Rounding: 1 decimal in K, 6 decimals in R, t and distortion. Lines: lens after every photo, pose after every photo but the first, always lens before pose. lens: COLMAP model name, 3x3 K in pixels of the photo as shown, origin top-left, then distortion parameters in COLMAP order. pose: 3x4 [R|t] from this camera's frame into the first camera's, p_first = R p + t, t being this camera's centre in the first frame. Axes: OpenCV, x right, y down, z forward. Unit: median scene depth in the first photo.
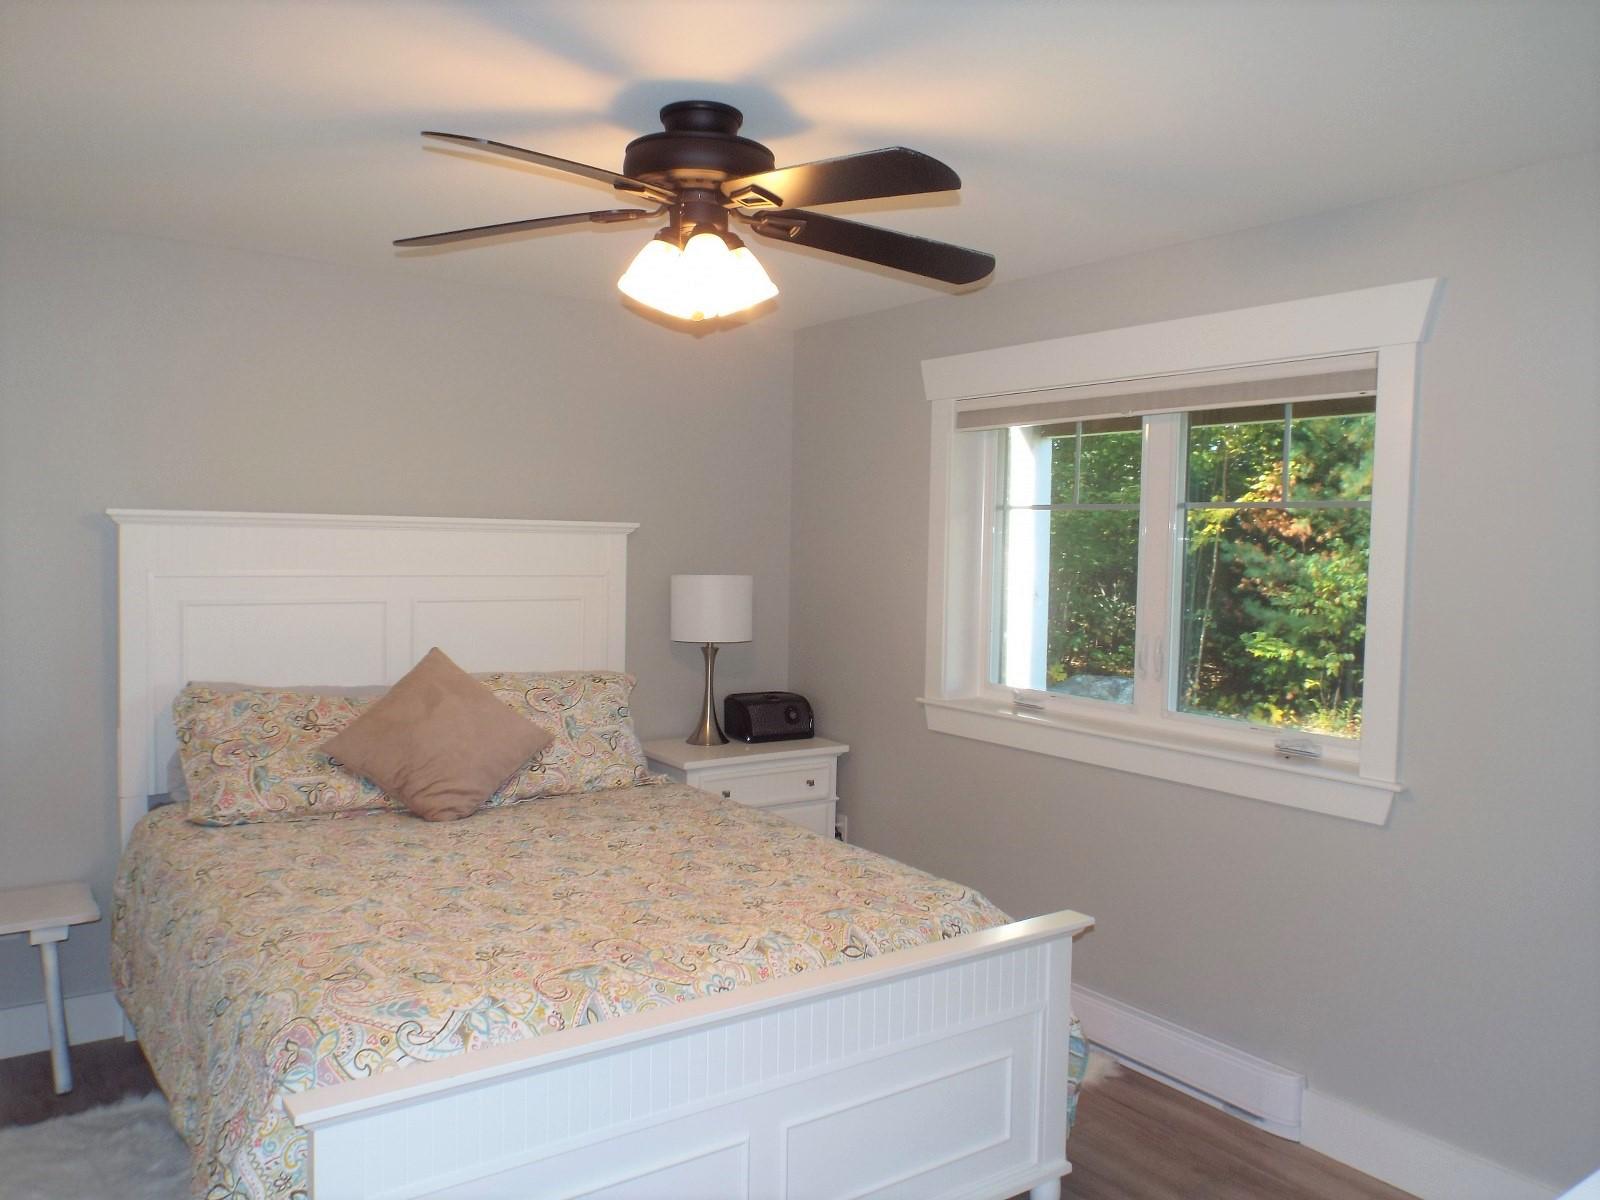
lens RADIAL K [[1183.5, 0, 800.0], [0, 1183.5, 600.0], [0, 0, 1]] dist [0.009156, -0.034105]
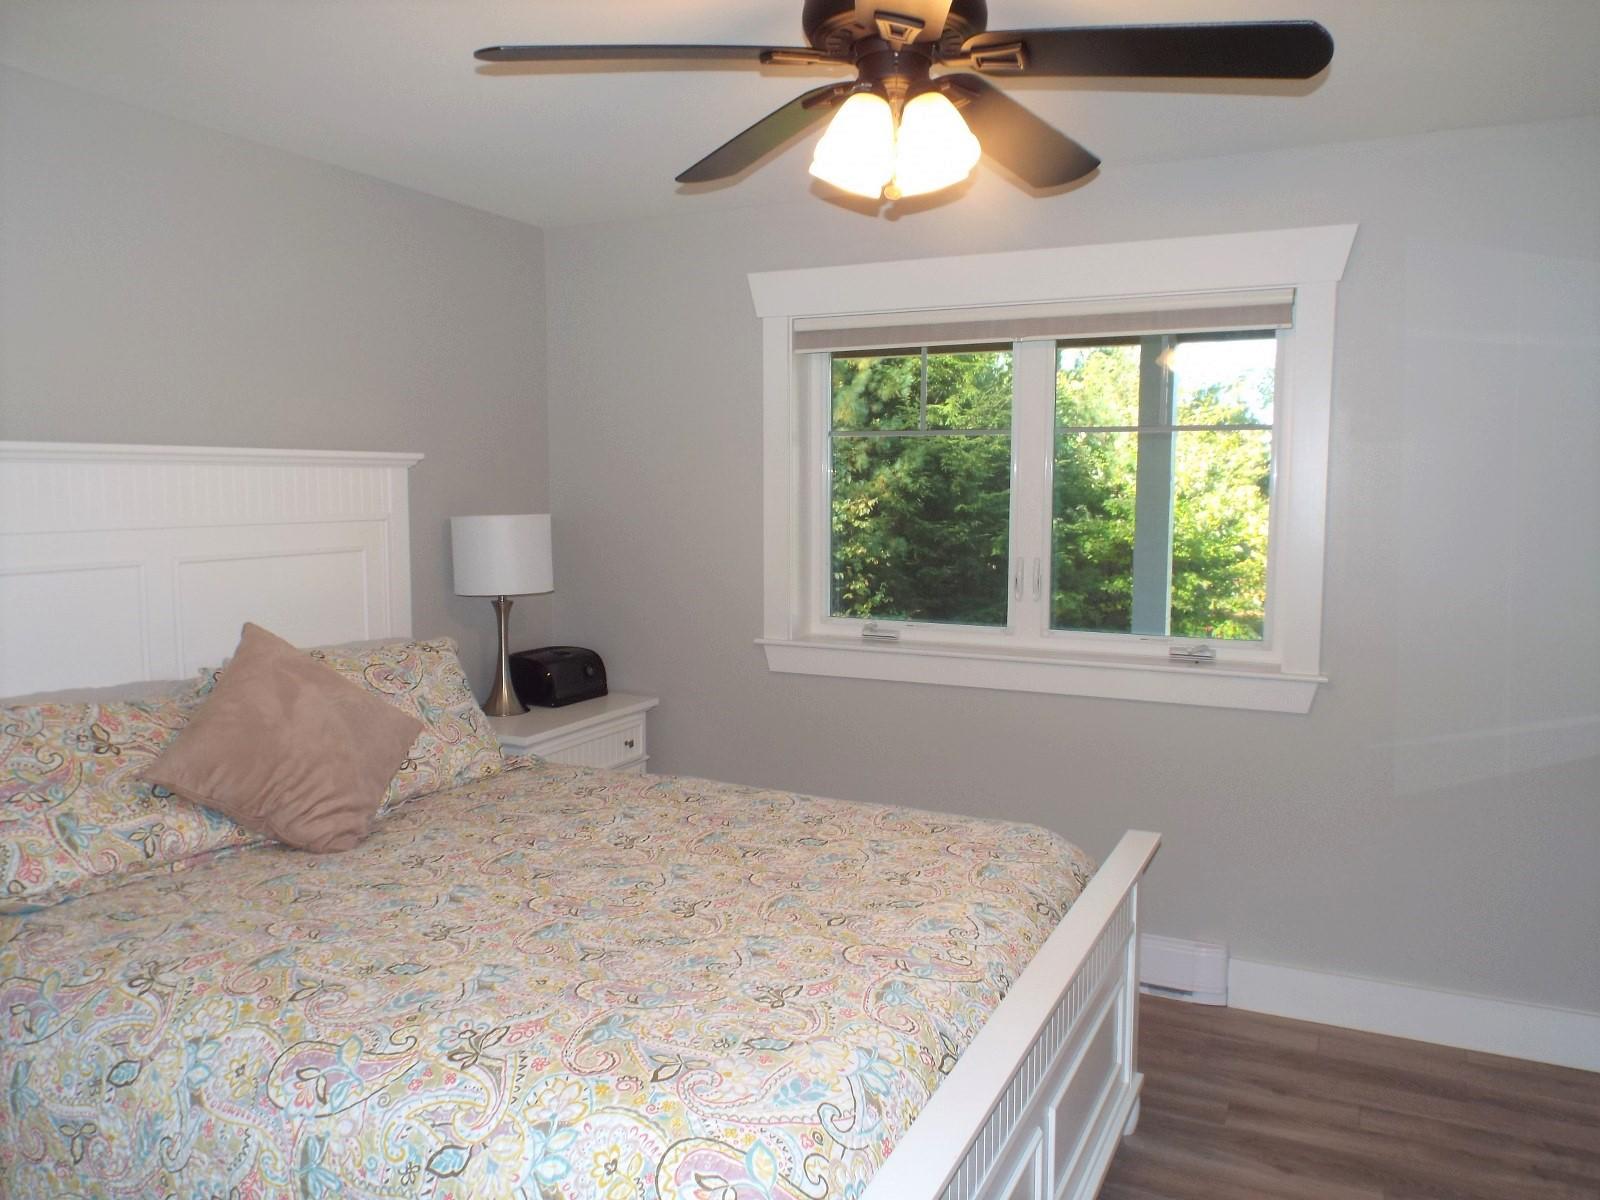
lens RADIAL K [[1183.5, 0, 800.0], [0, 1183.5, 600.0], [0, 0, 1]] dist [0.009156, -0.034105]
pose [[0.878548, -0.065693, 0.473114, -0.407414], [0.040527, 0.997177, 0.063204, -0.007669], [-0.475931, -0.036354, 0.878731, 0.213800]]
